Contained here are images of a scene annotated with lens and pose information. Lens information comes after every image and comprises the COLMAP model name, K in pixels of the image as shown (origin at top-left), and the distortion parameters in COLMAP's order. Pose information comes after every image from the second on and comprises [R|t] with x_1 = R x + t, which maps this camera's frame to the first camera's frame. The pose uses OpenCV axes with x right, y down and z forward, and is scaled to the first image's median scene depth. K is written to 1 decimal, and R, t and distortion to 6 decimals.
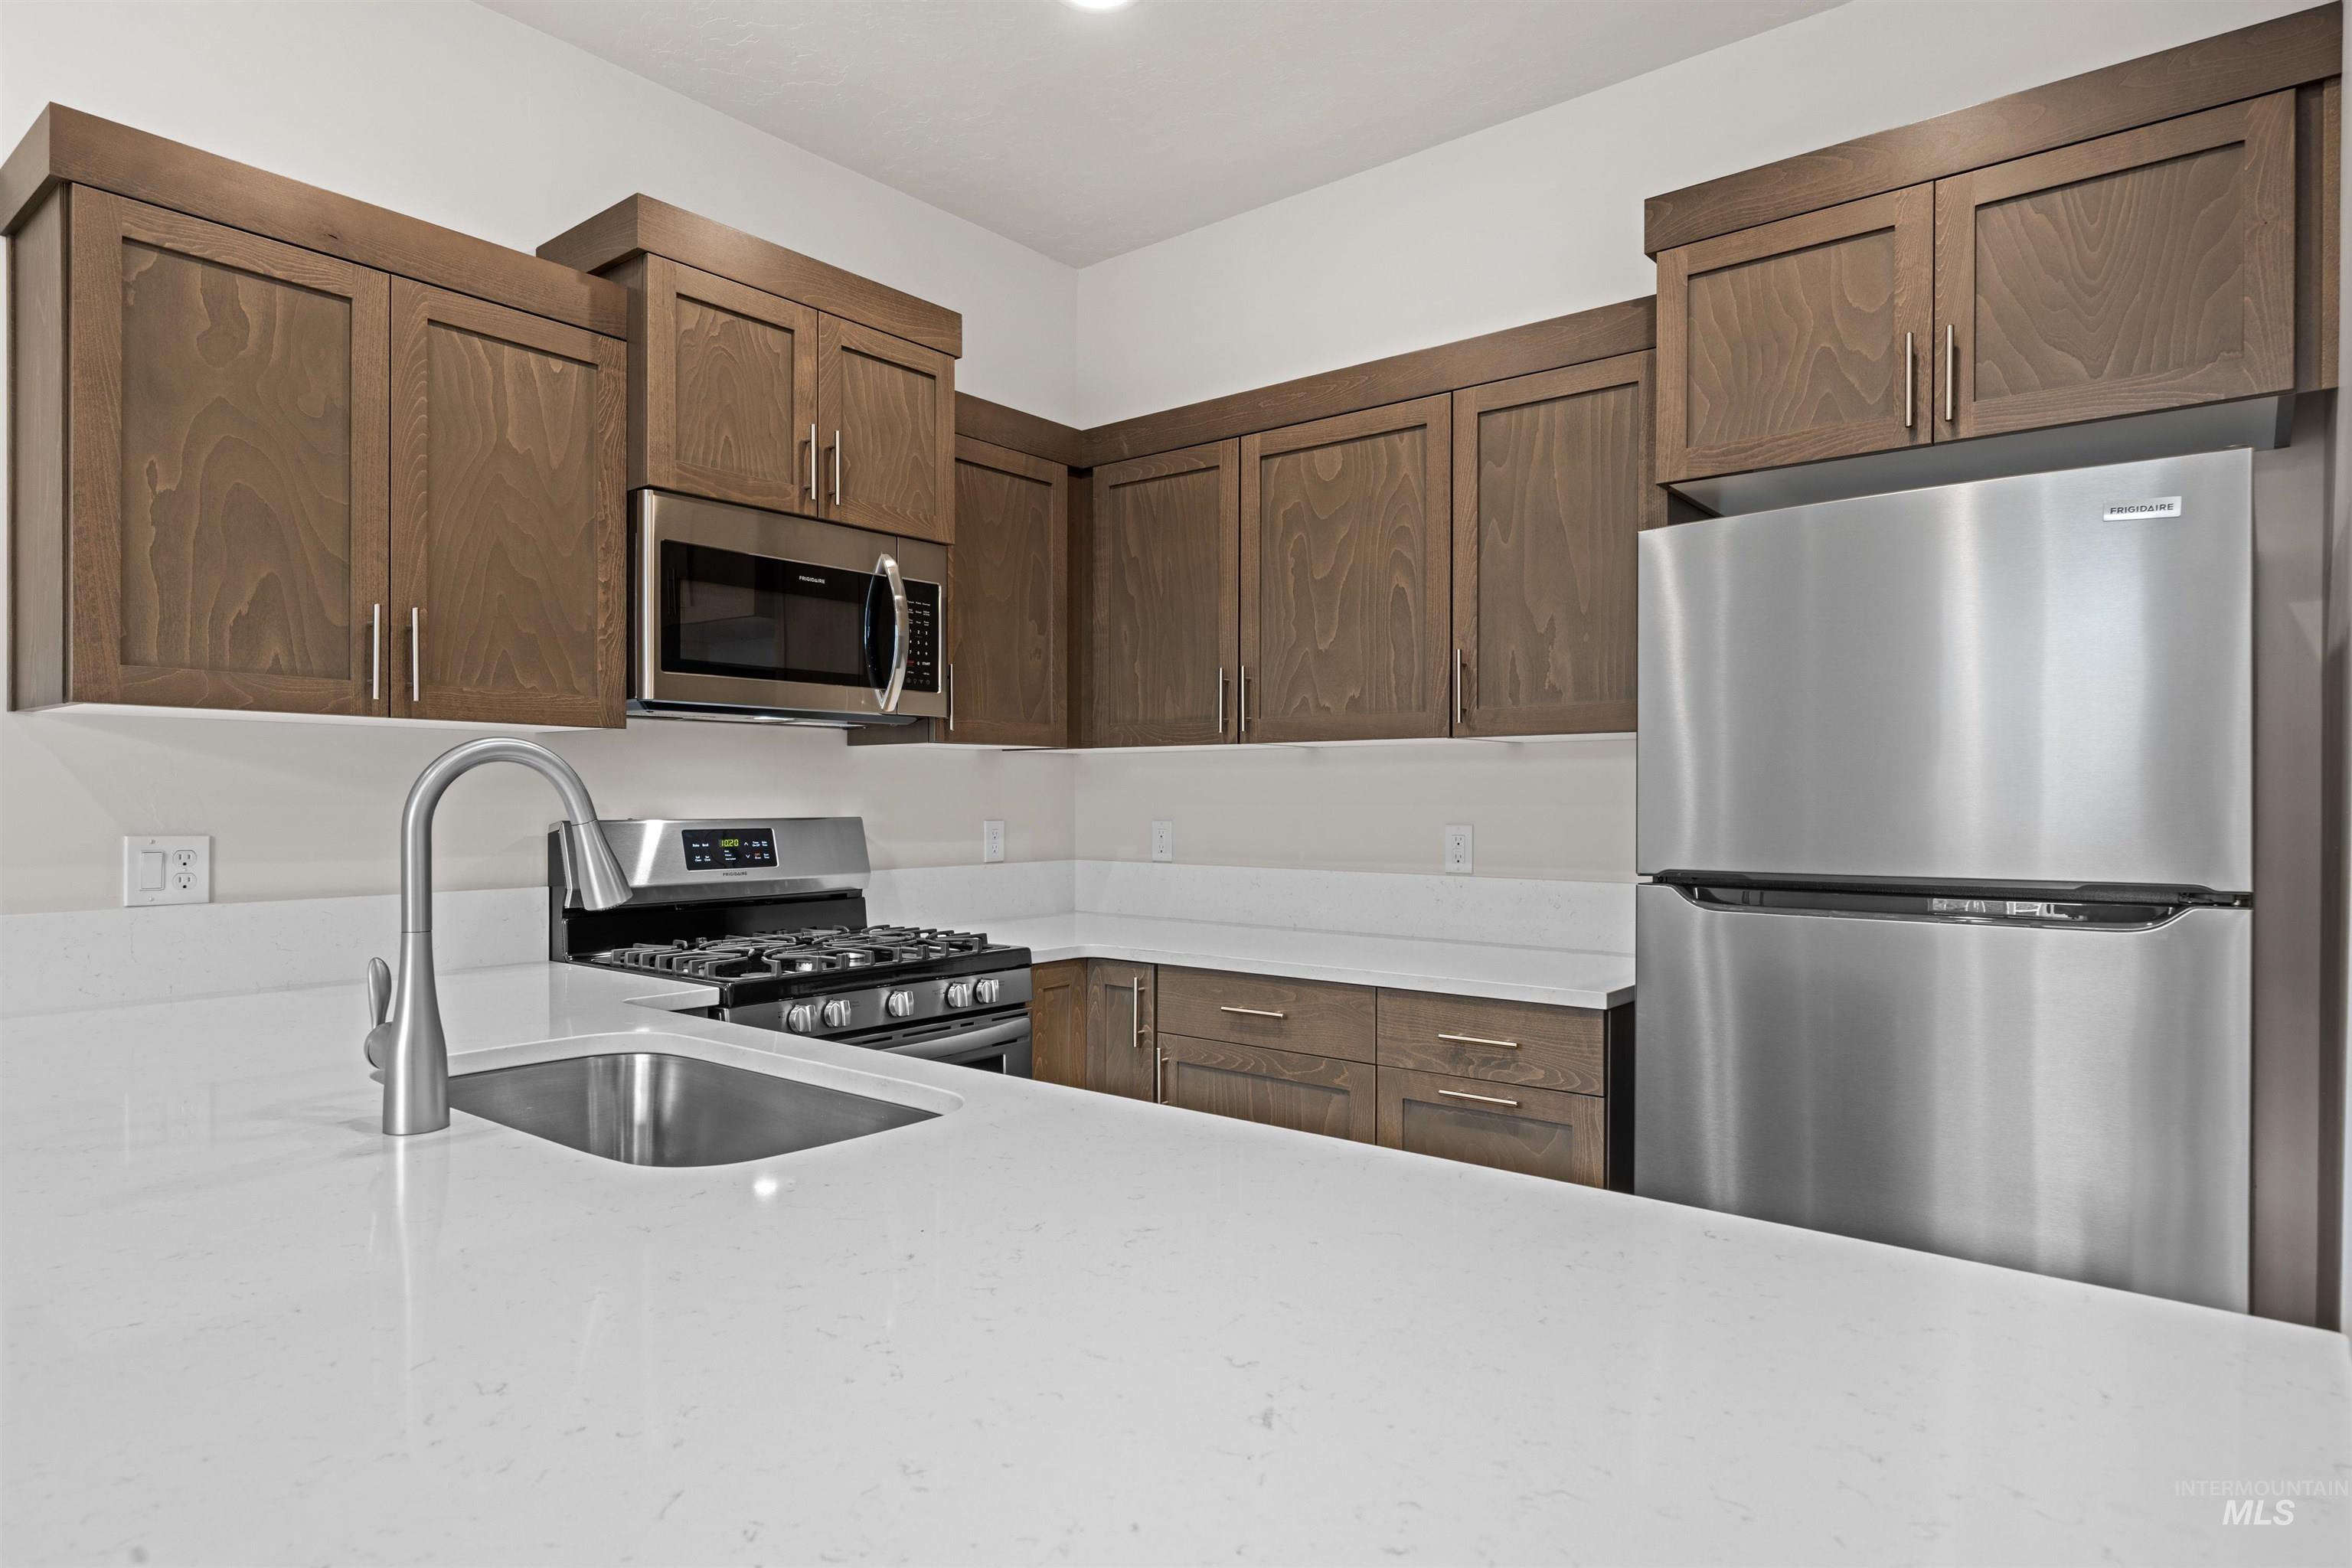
lens RADIAL K [[1321.9, 0, 1160.0], [0, 1321.9, 814.5], [0, 0, 1]] dist [-0.002660, -0.003015]
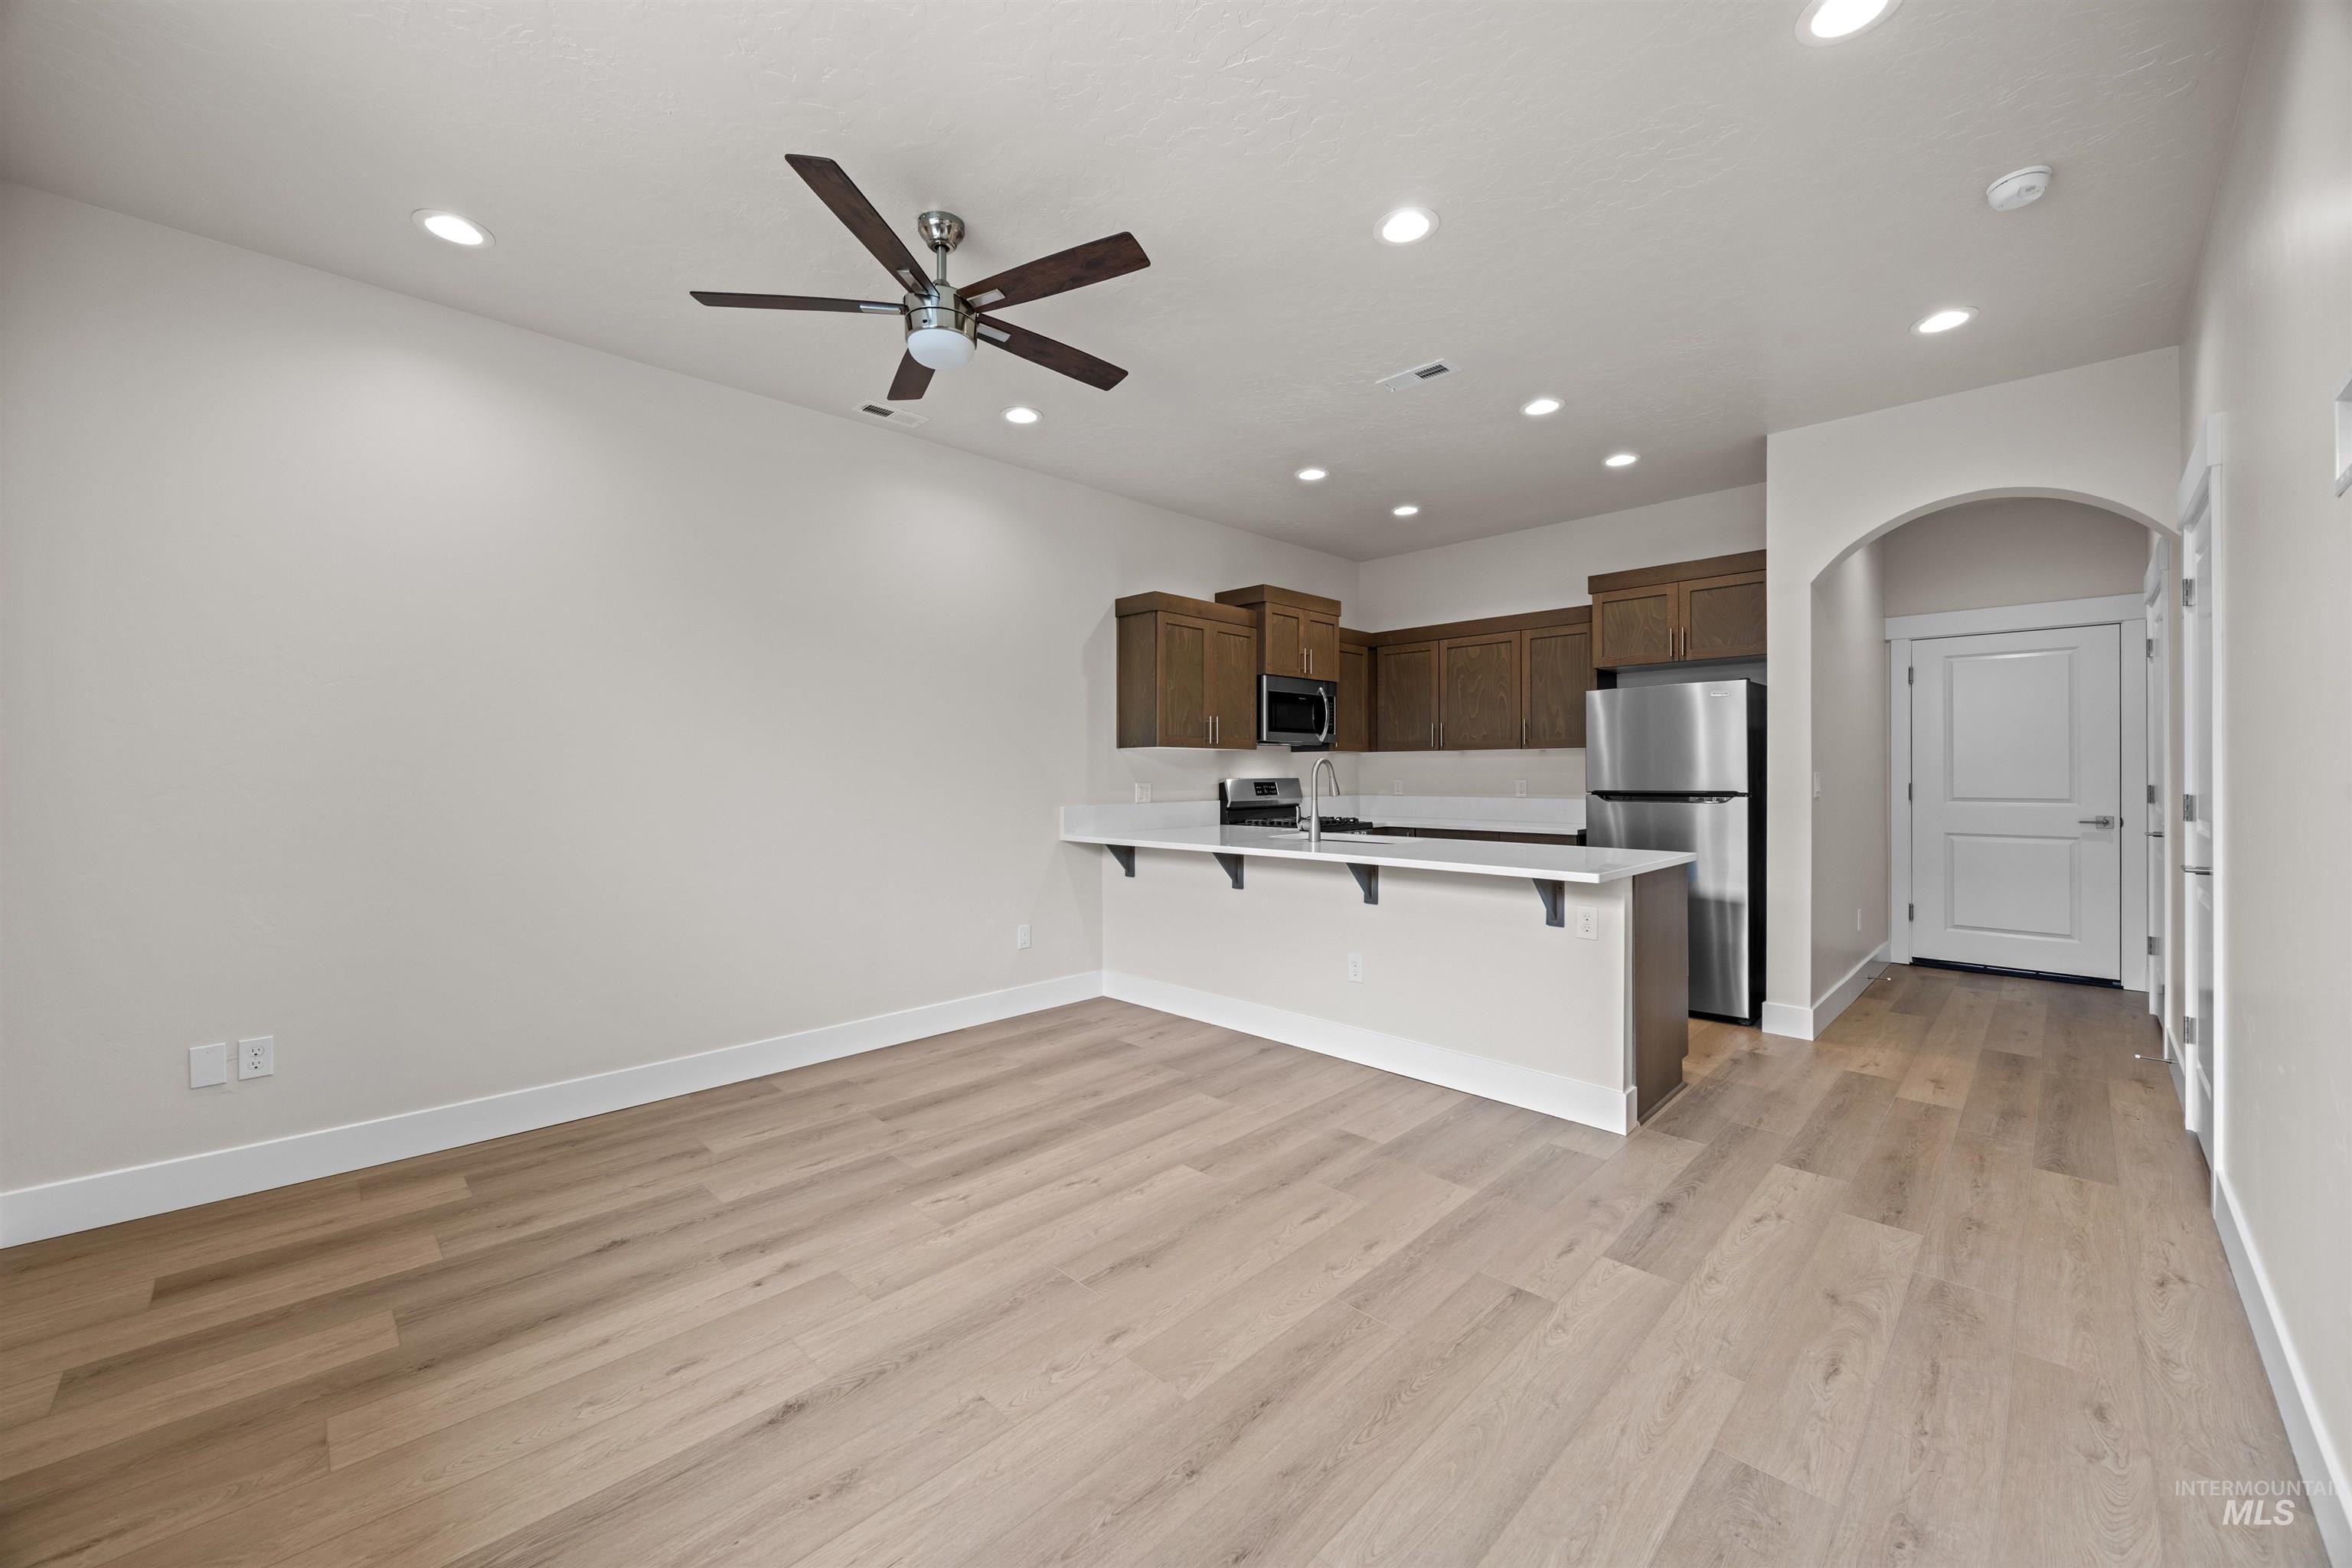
lens RADIAL K [[895.6, 0, 1173.3], [0, 895.6, 779.1], [0, 0, 1]] dist [0.000382, 0.000510]
pose [[0.995268, -0.005270, -0.097020, -0.365545], [0.004903, 0.999980, -0.004018, 0.013391], [0.097039, 0.003523, 0.995274, -1.082175]]
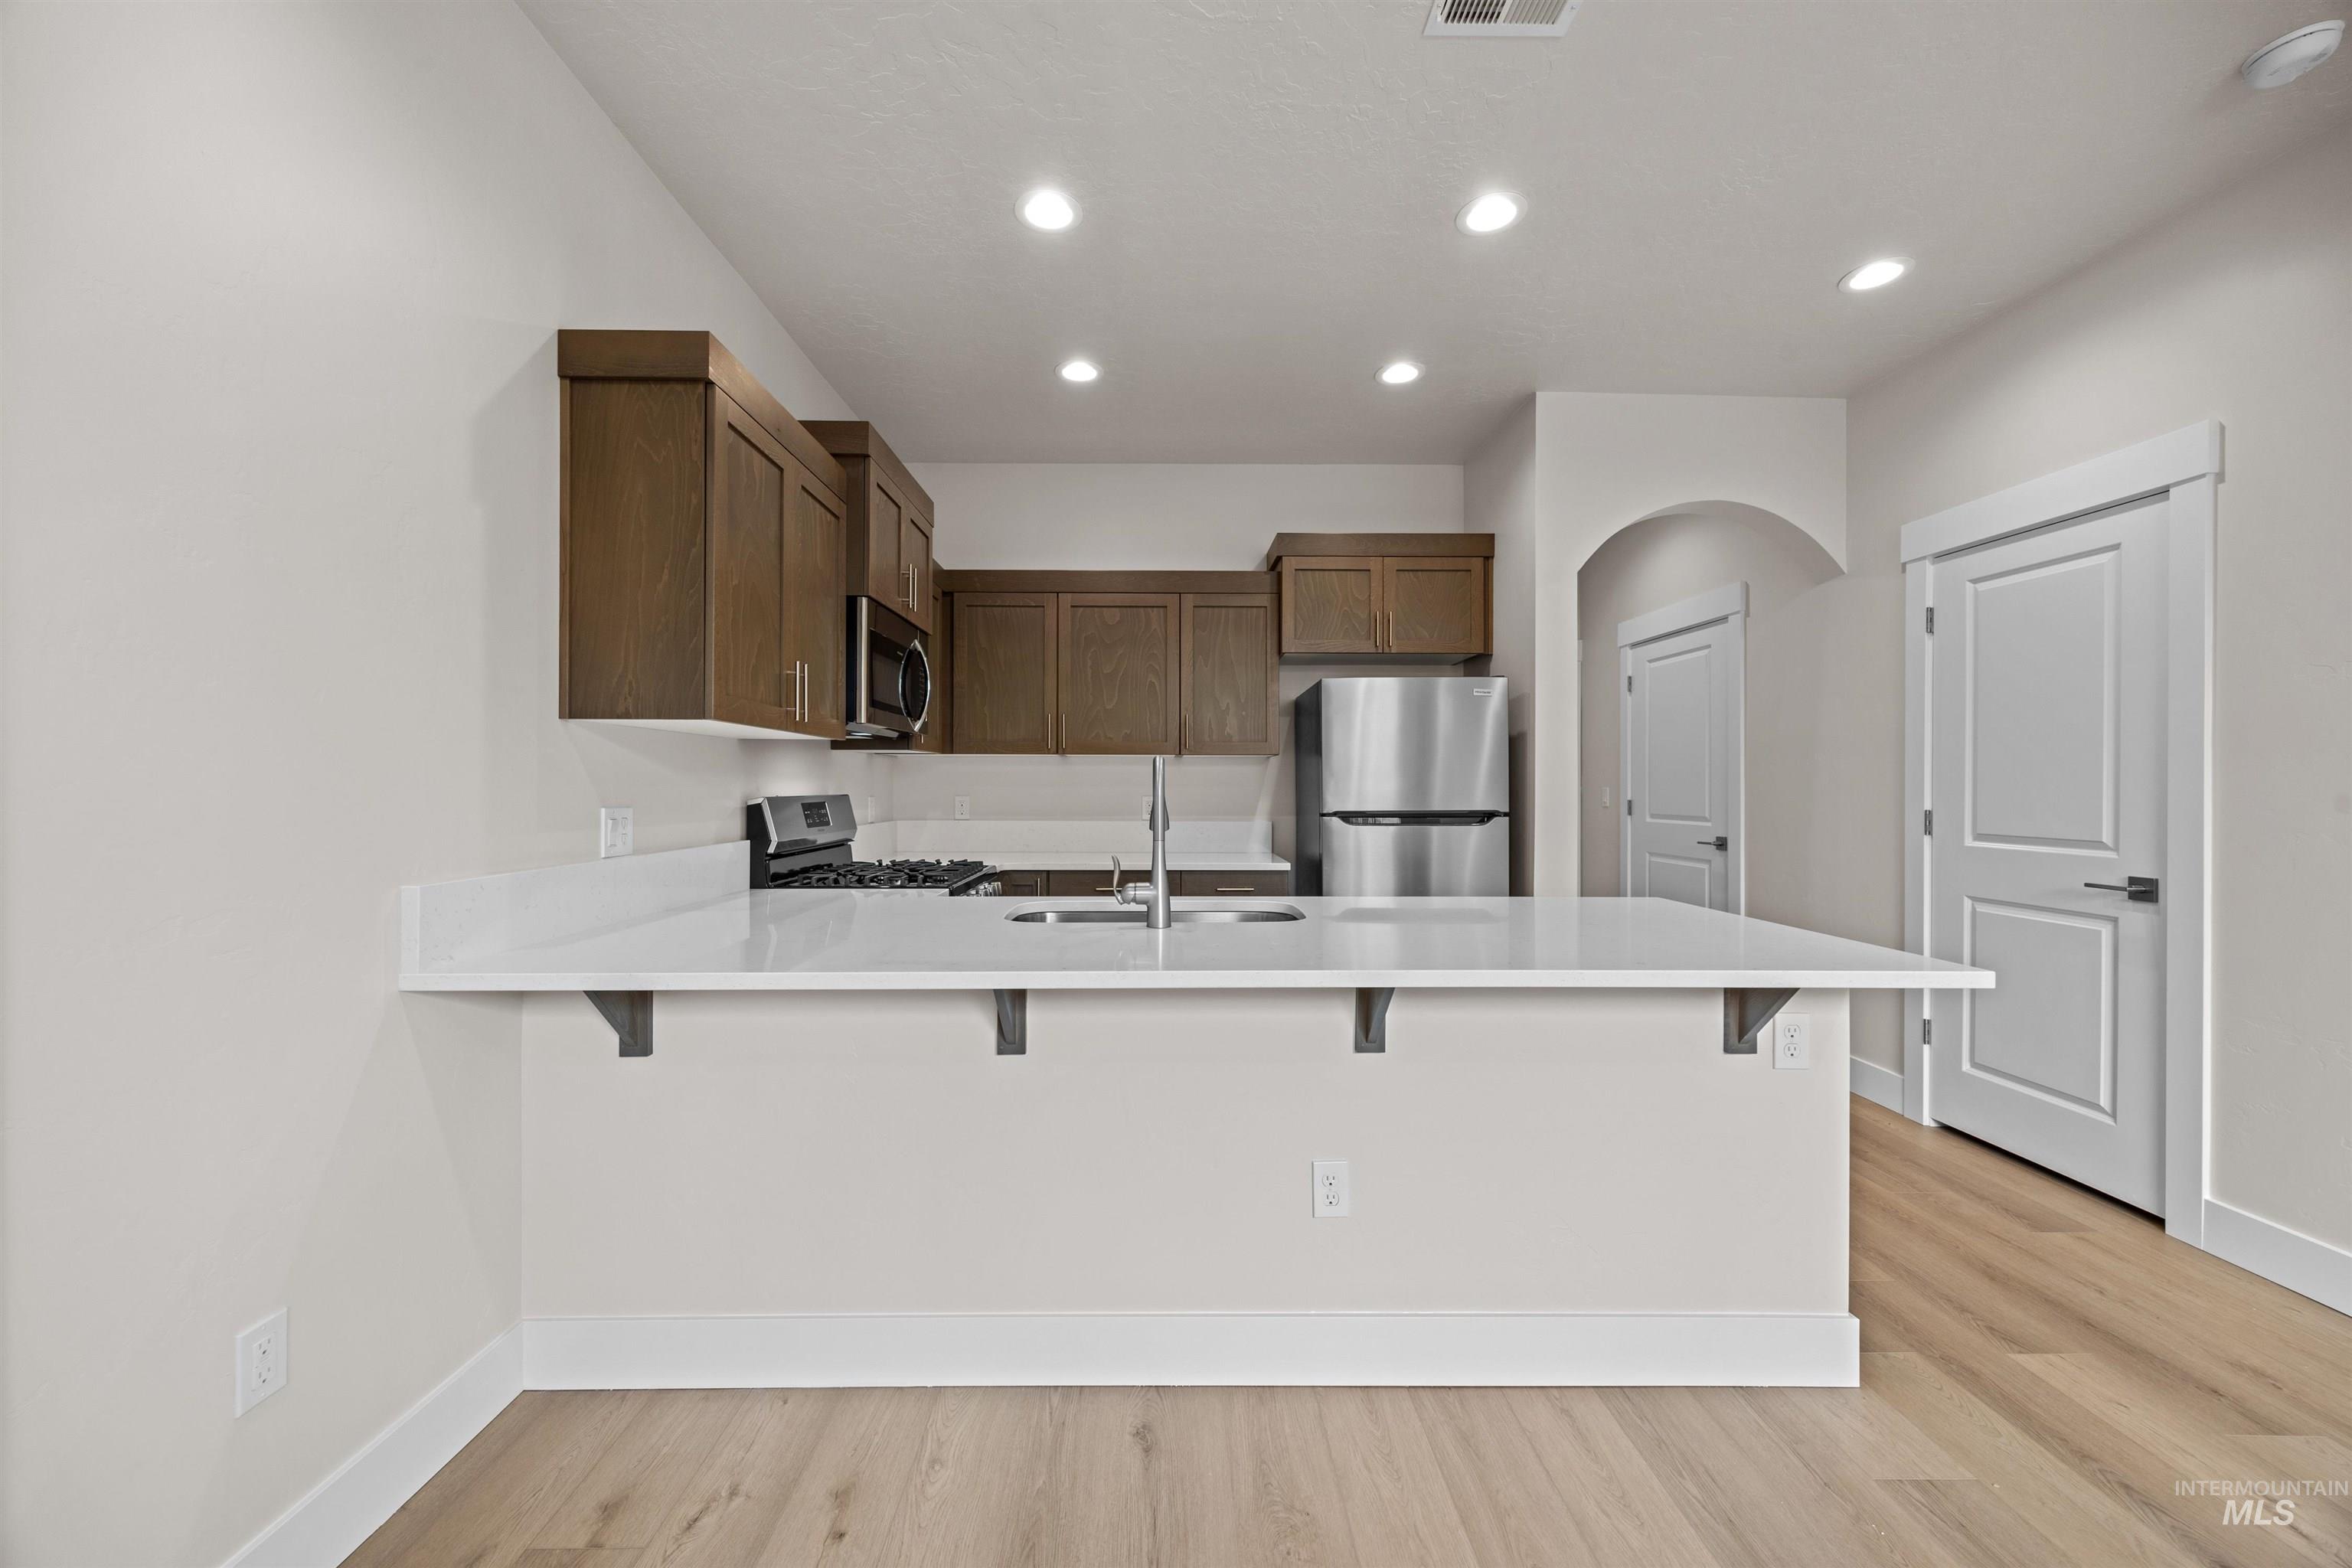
lens RADIAL K [[895.6, 0, 1171.2], [0, 895.6, 786.6], [0, 0, 1]] dist [0.000382, 0.000510]
pose [[0.765934, -0.000196, 0.642919, -0.747958], [0.006610, 0.999950, -0.007570, 0.003976], [-0.642885, 0.010047, 0.765897, -0.104781]]
